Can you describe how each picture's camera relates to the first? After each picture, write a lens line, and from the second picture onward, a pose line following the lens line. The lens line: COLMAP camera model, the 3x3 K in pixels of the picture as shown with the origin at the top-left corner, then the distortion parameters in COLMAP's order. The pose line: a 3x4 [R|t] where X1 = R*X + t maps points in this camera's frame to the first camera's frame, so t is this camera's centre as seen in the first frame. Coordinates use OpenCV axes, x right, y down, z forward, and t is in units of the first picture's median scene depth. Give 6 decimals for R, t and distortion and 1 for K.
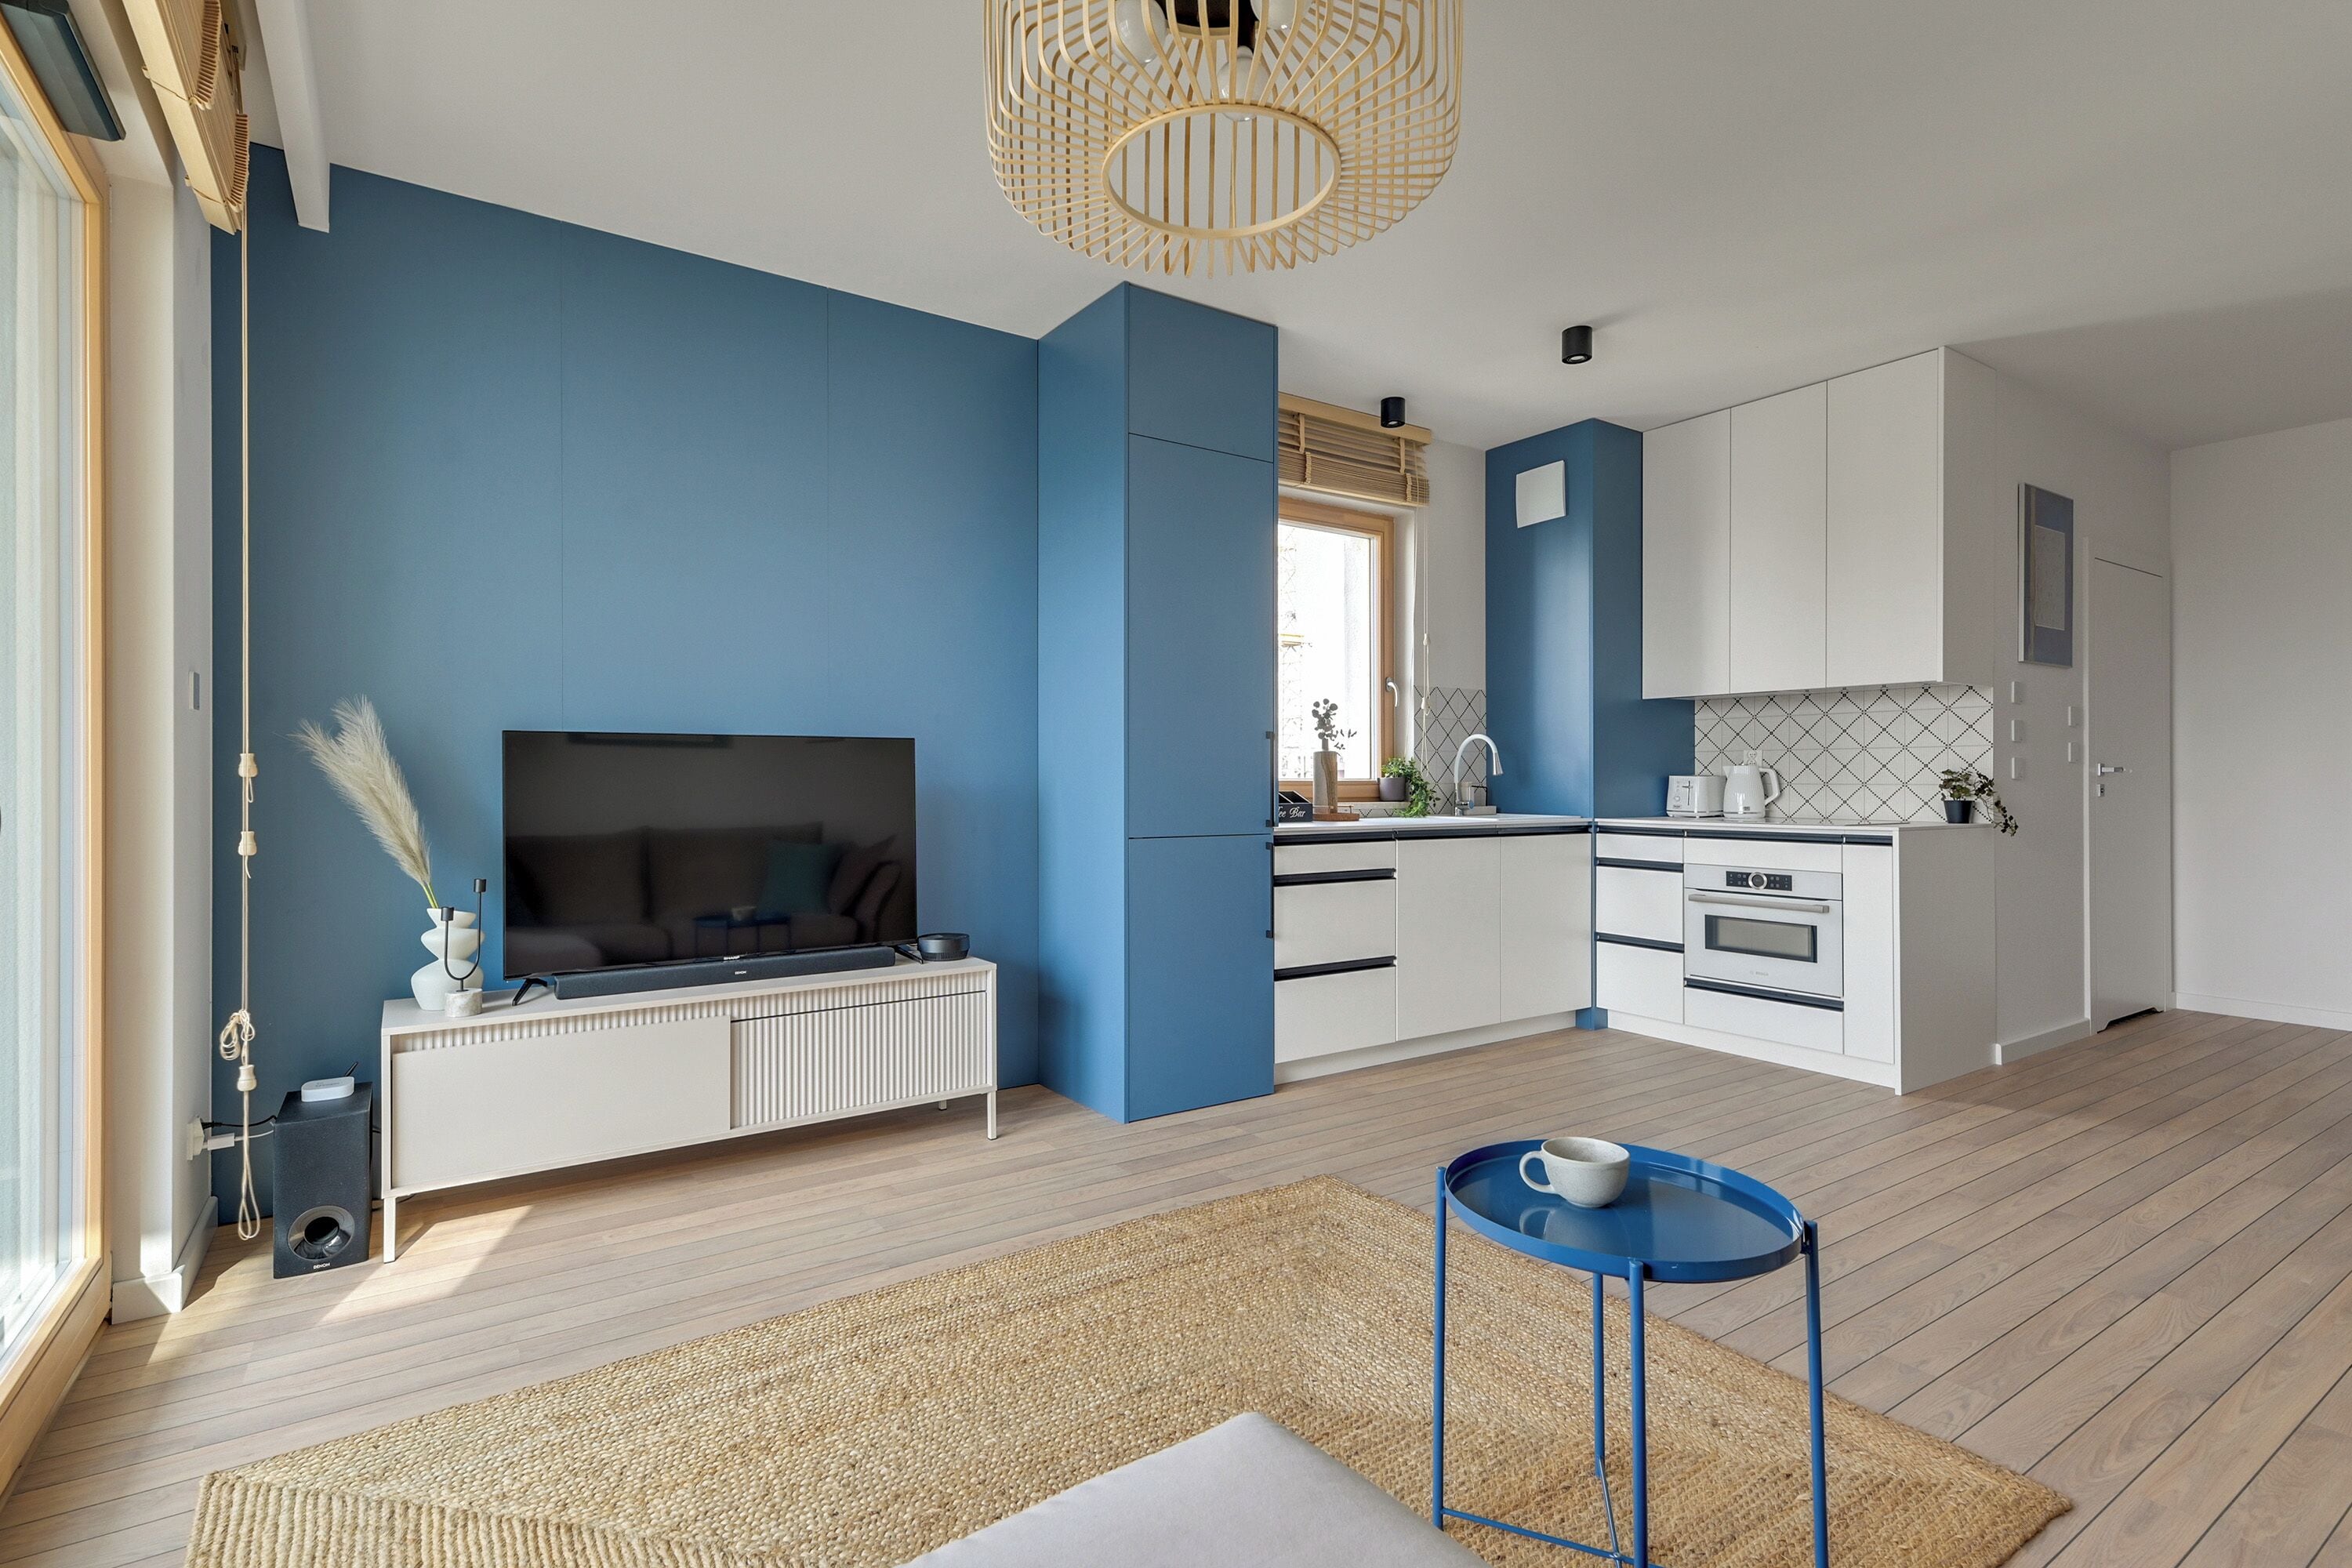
lens RADIAL K [[1056.5, 0, 1176.0], [0, 1056.5, 784.0], [0, 0, 1]] dist [0.000242, -0.000077]
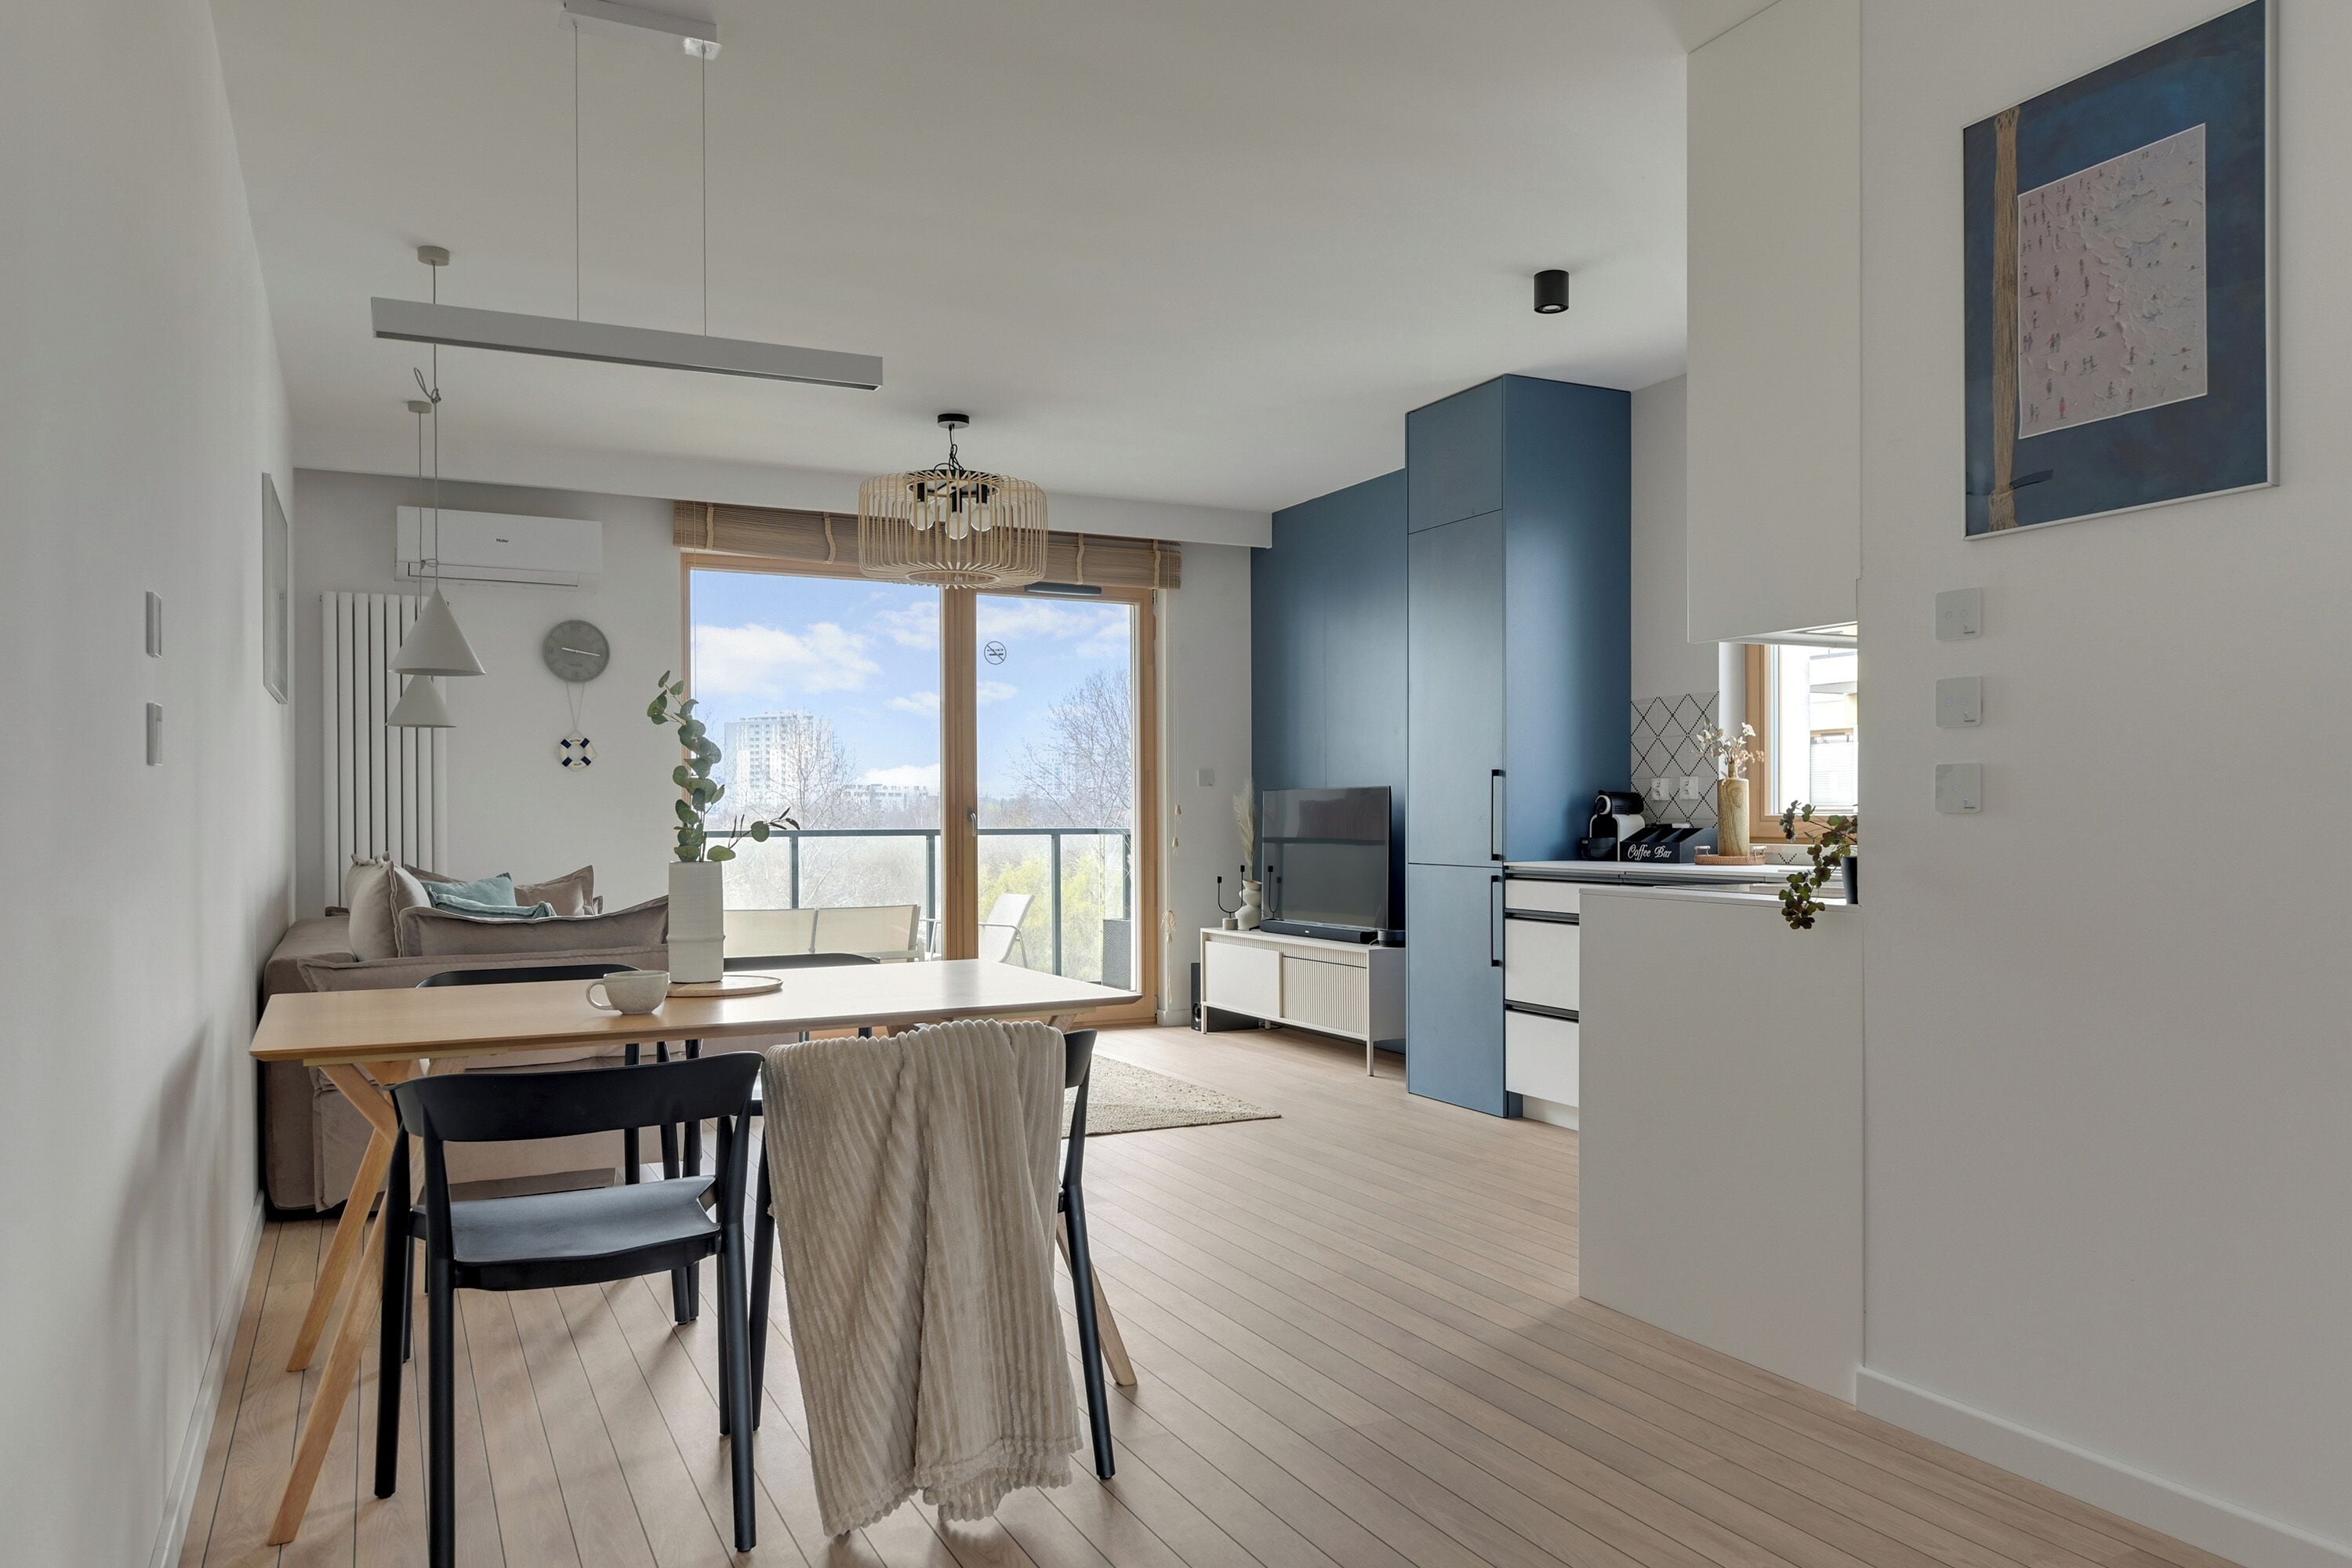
lens RADIAL K [[1576.1, 0, 1173.9], [0, 1576.1, 813.2], [0, 0, 1]] dist [-0.002285, -0.000392]
pose [[-0.094121, 0.004857, -0.995549, 1.673707], [0.004523, 0.999980, 0.004451, -0.015146], [0.995551, -0.004084, -0.094141, 0.830637]]
